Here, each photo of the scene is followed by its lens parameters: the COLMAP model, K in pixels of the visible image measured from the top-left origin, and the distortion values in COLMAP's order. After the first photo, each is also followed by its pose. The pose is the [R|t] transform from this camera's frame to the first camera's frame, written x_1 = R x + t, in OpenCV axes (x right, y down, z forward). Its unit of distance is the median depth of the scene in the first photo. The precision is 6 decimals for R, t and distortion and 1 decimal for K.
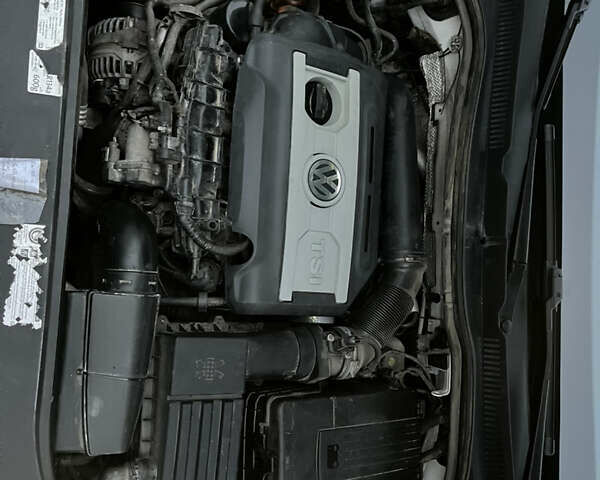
lens RADIAL K [[632.5, 0, 300.0], [0, 632.5, 240.0], [0, 0, 1]] dist [0.076506, -0.048403]
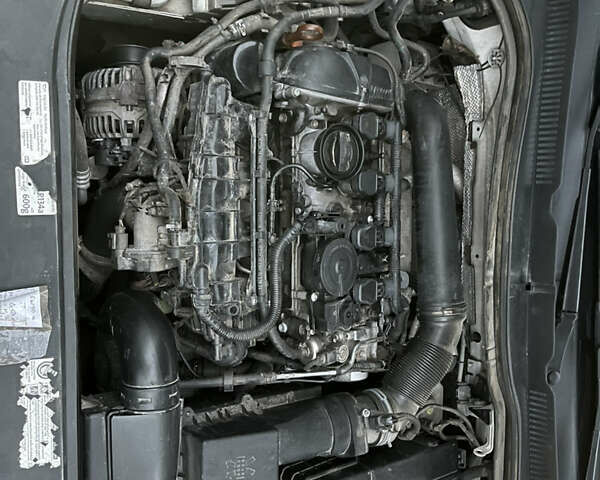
lens RADIAL K [[632.5, 0, 300.0], [0, 632.5, 240.0], [0, 0, 1]] dist [0.076506, -0.048403]
pose [[0.997894, -0.045091, -0.046633, 0.006149], [0.051974, 0.985933, 0.158852, -0.250589], [0.038815, -0.160941, 0.986200, 0.102043]]
